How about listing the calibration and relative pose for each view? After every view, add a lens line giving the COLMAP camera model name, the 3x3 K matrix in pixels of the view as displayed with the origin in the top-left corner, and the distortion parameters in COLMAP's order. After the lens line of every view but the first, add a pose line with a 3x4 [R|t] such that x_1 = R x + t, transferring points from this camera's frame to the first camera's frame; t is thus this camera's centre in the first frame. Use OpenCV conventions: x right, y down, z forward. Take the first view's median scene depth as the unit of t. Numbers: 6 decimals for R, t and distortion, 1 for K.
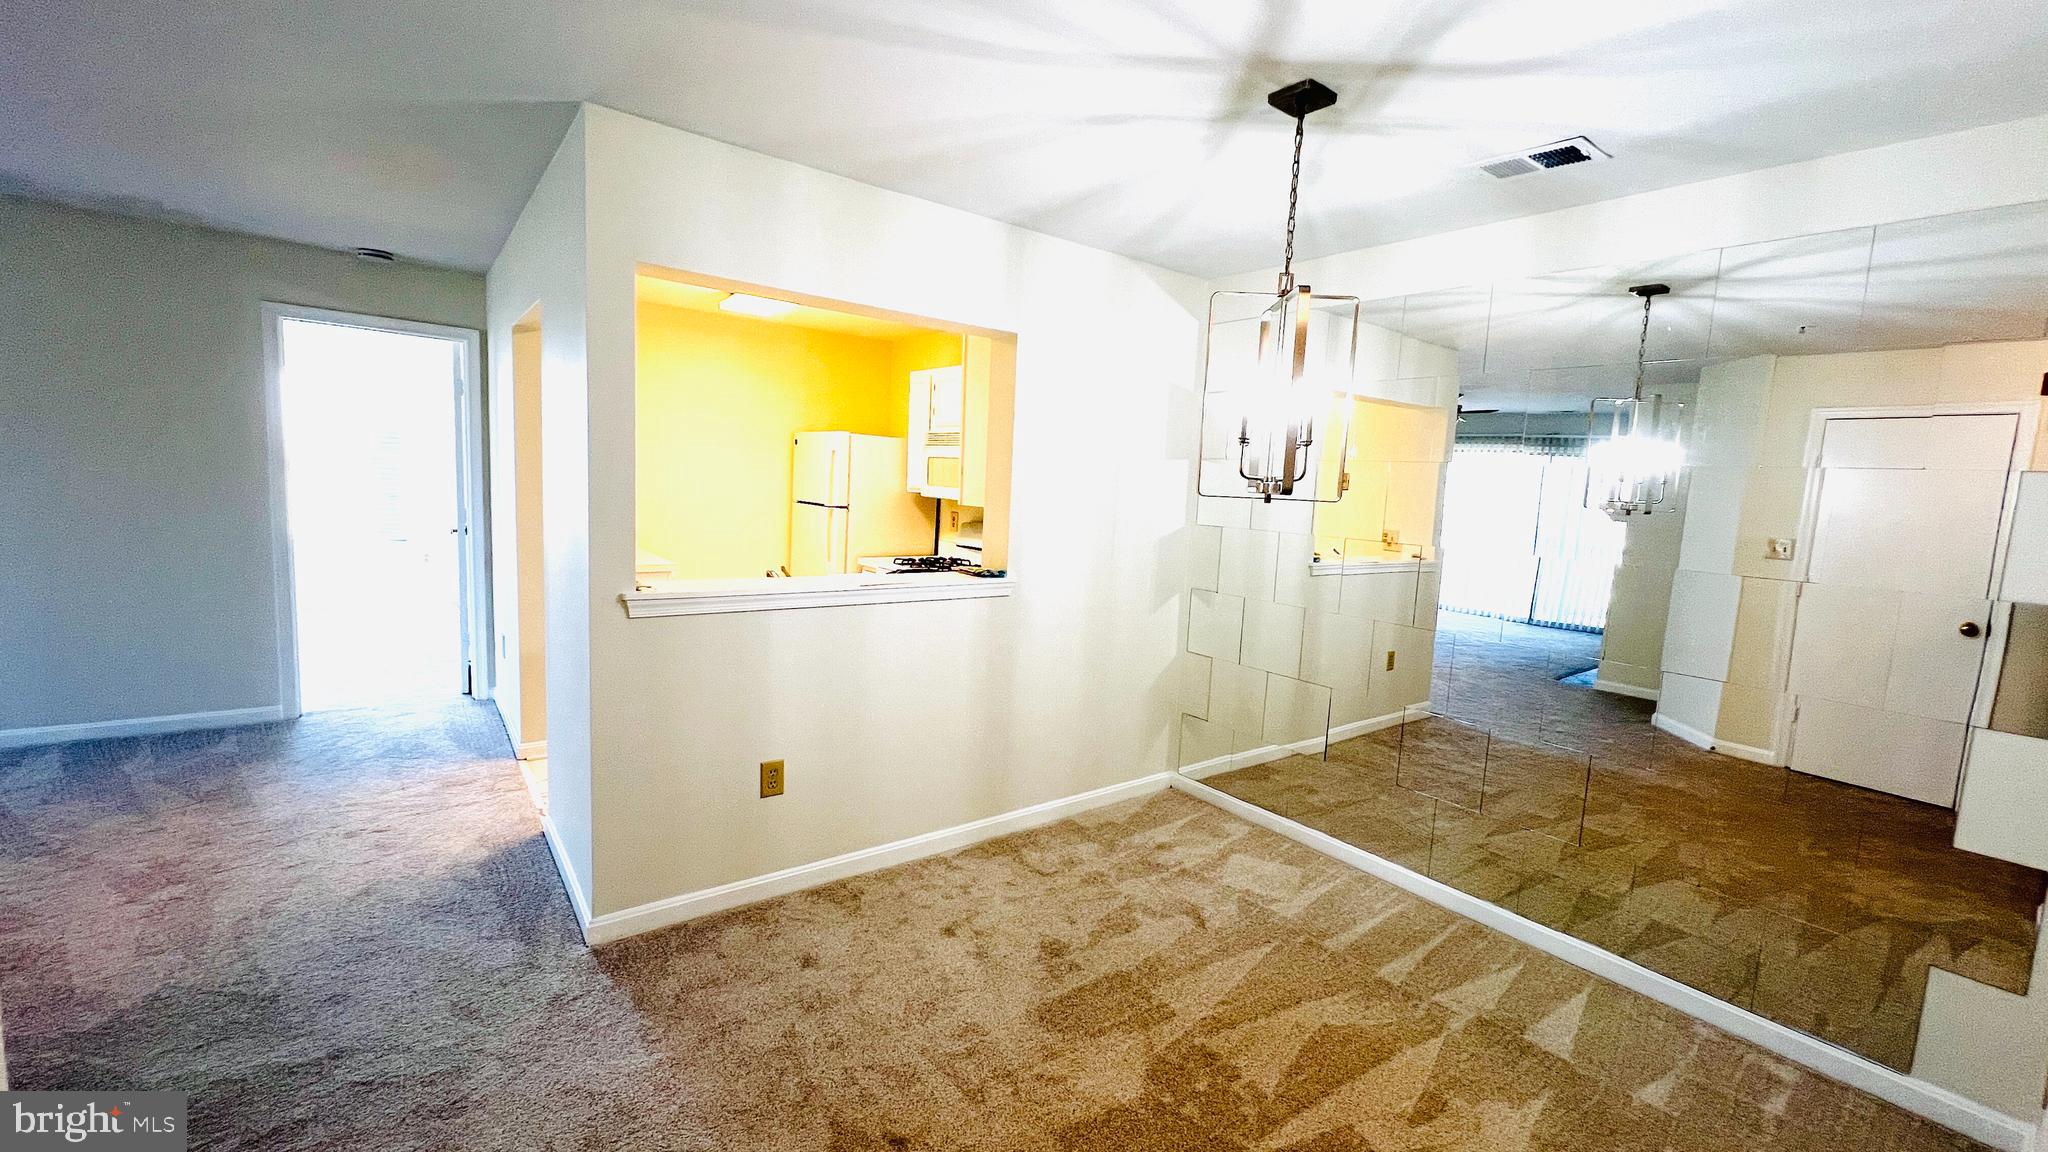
lens RADIAL K [[815.9, 0, 1020.1], [0, 815.9, 567.7], [0, 0, 1]] dist [-0.001804, -0.000075]
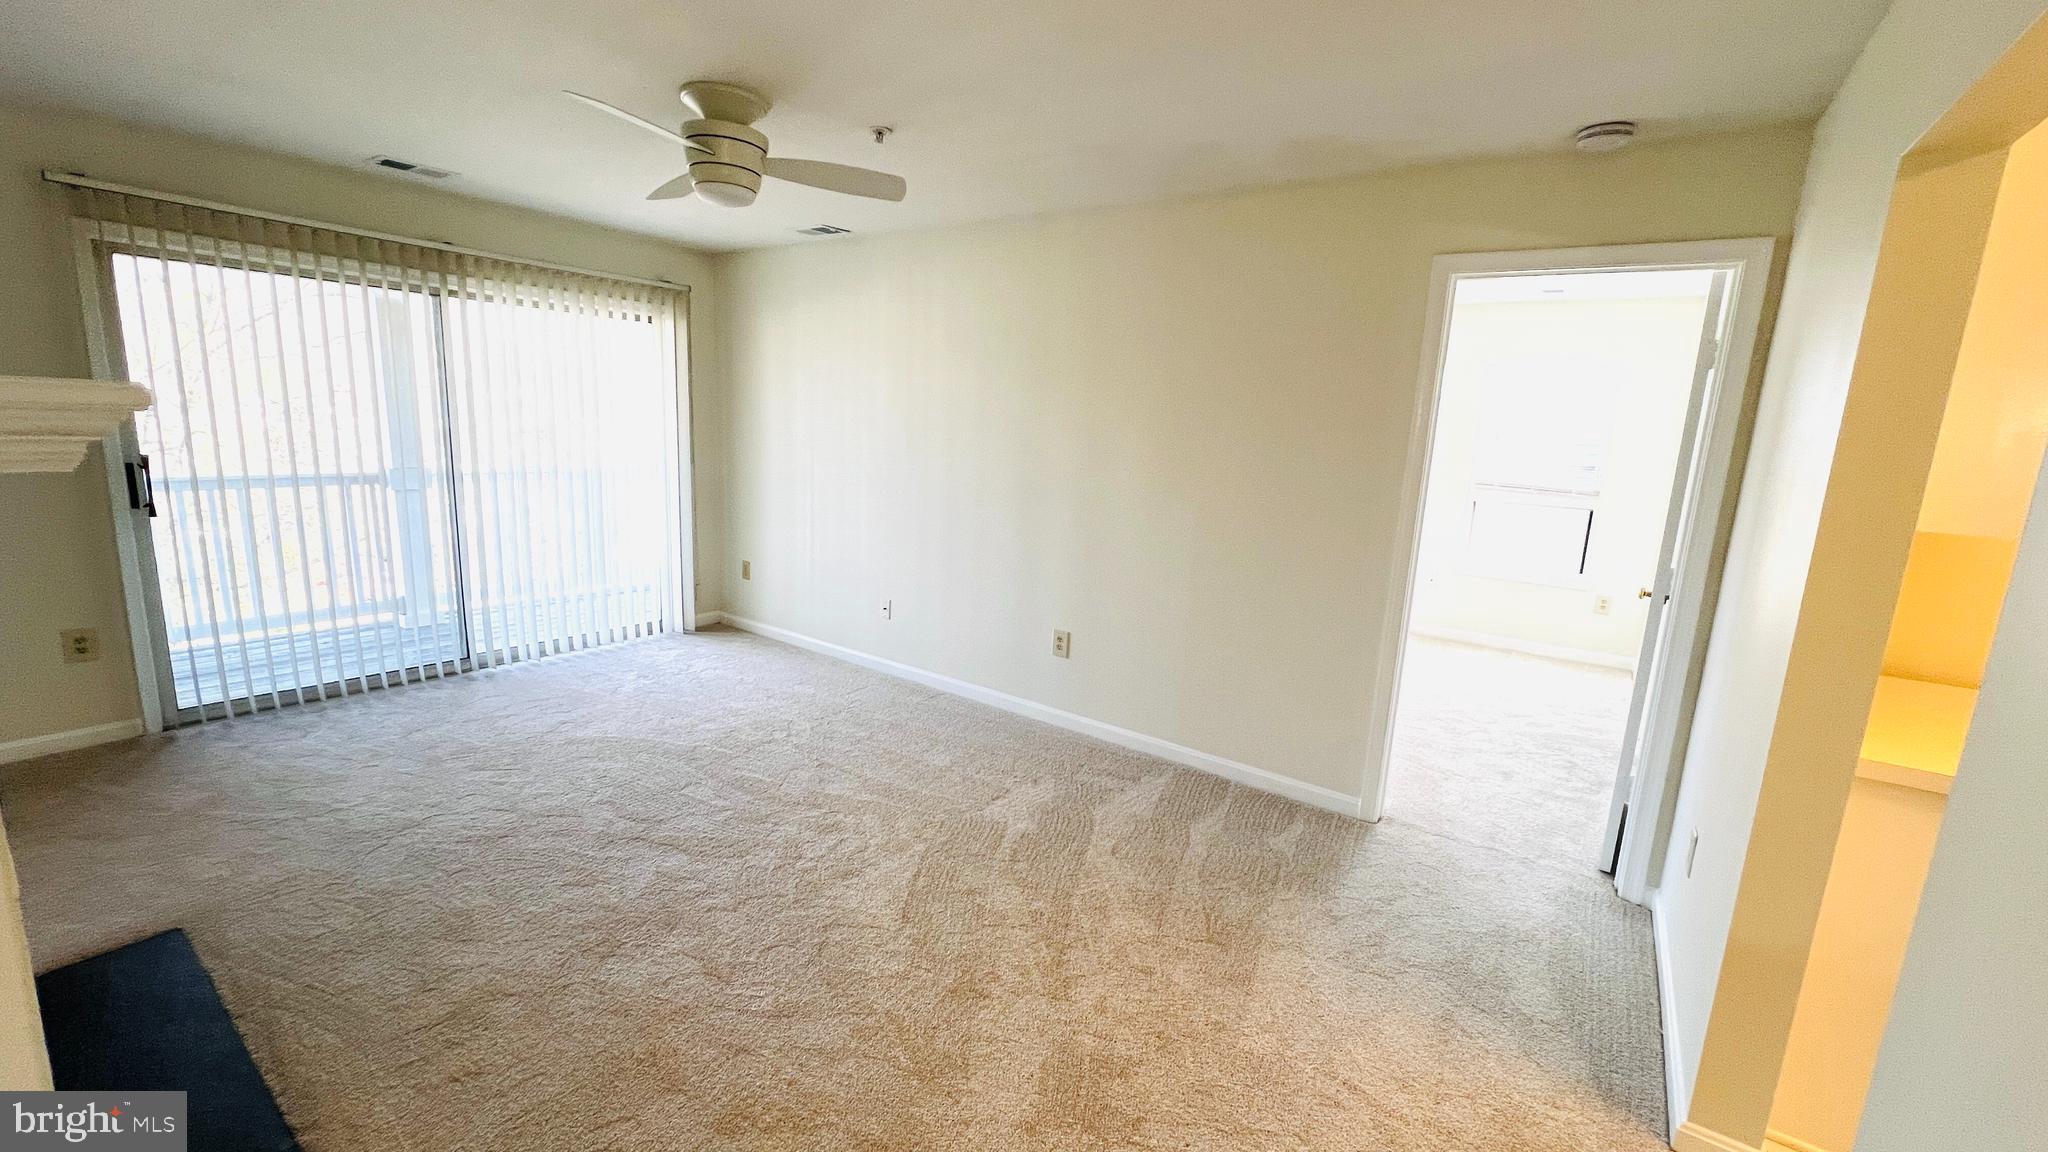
lens RADIAL K [[815.9, 0, 1020.1], [0, 815.9, 567.7], [0, 0, 1]] dist [-0.001804, -0.000075]
pose [[0.291466, 0.137382, -0.946664, -0.445912], [-0.139974, 0.985106, 0.099865, -0.108756], [0.946285, 0.103401, 0.306355, 0.640286]]
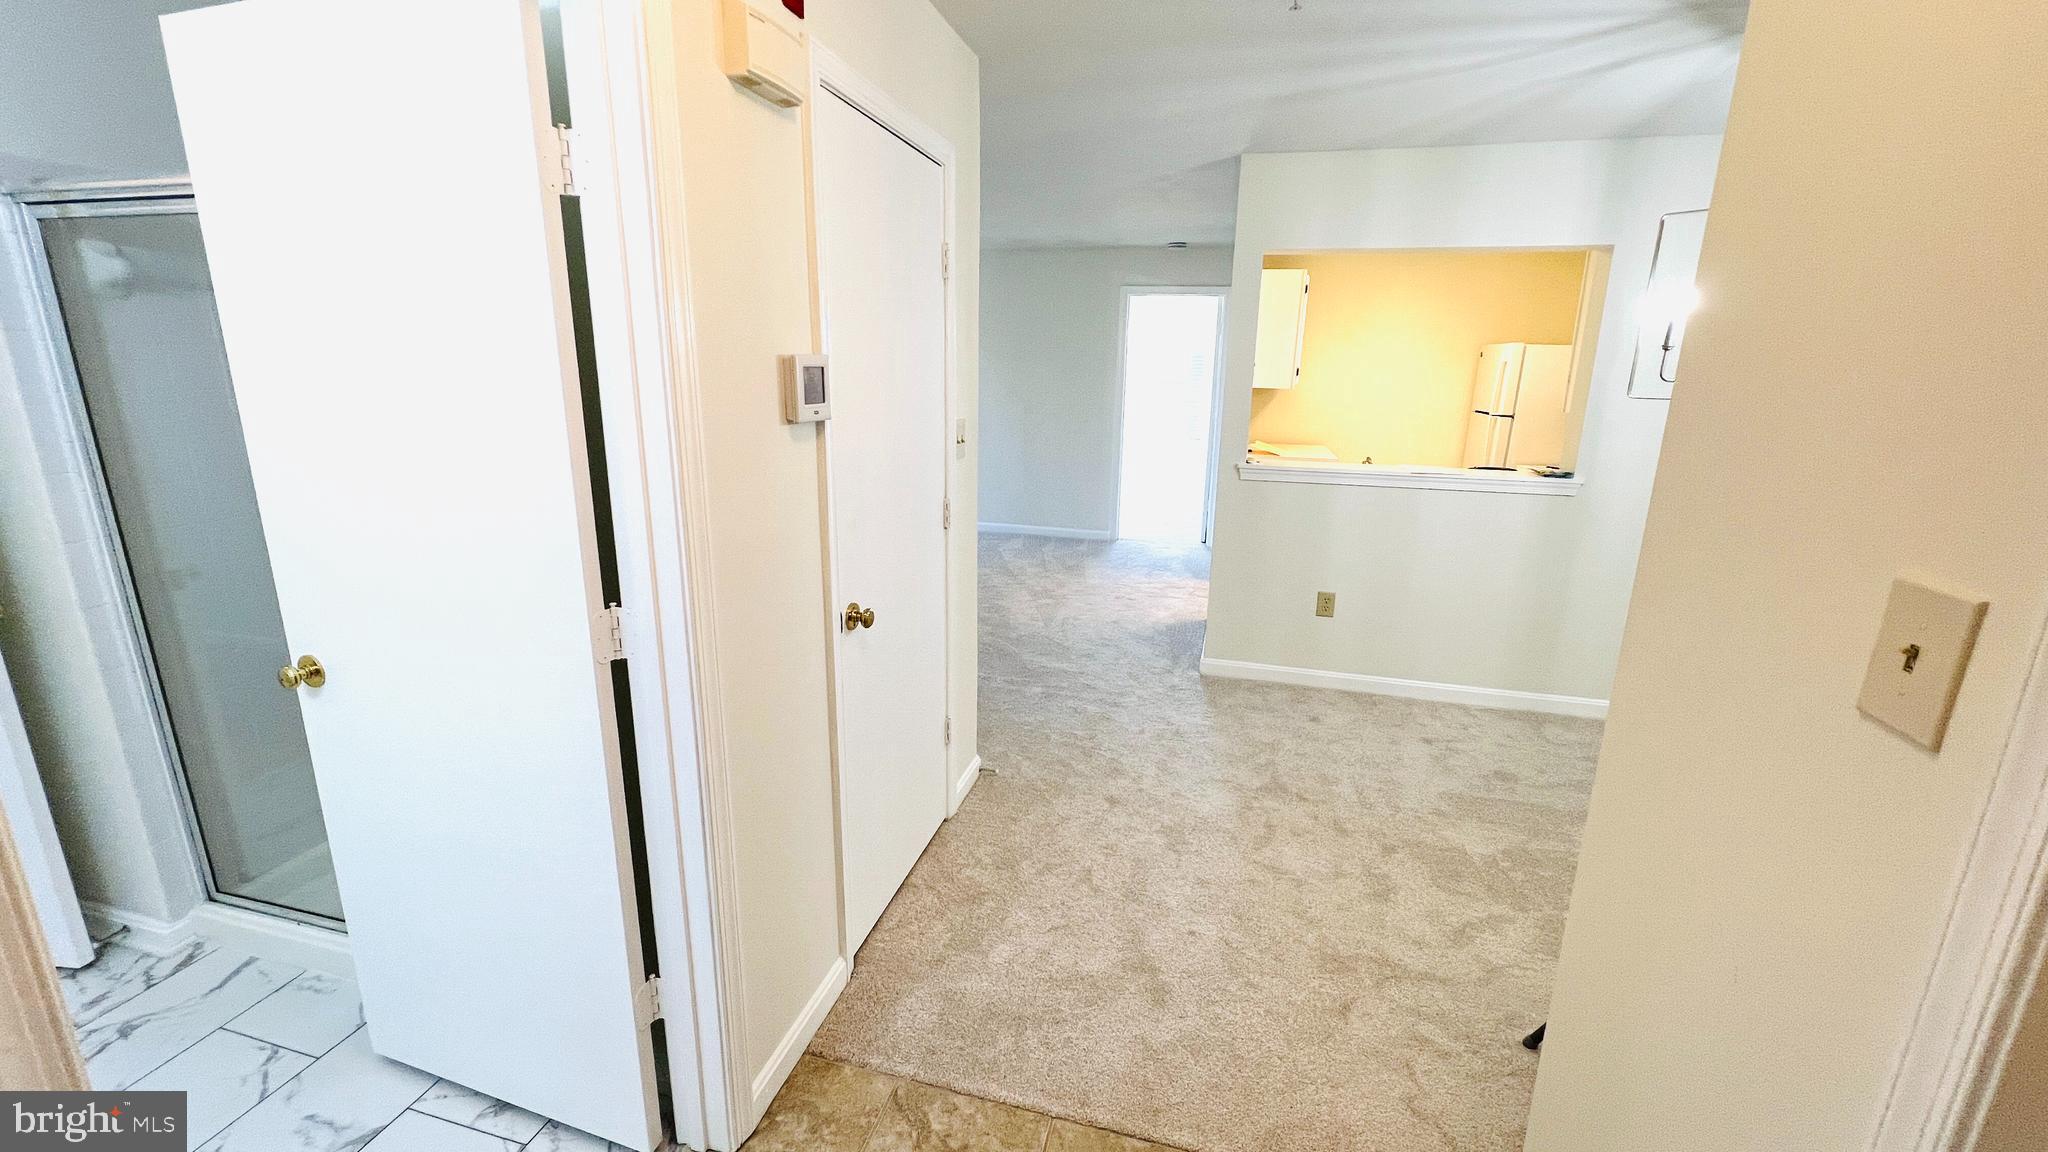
lens RADIAL K [[815.9, 0, 1020.1], [0, 815.9, 567.7], [0, 0, 1]] dist [-0.001804, -0.000075]
pose [[0.613756, 0.151875, -0.774750, 0.442034], [-0.072077, 0.988003, 0.136580, 0.038241], [0.786199, -0.027985, 0.617340, -0.282023]]
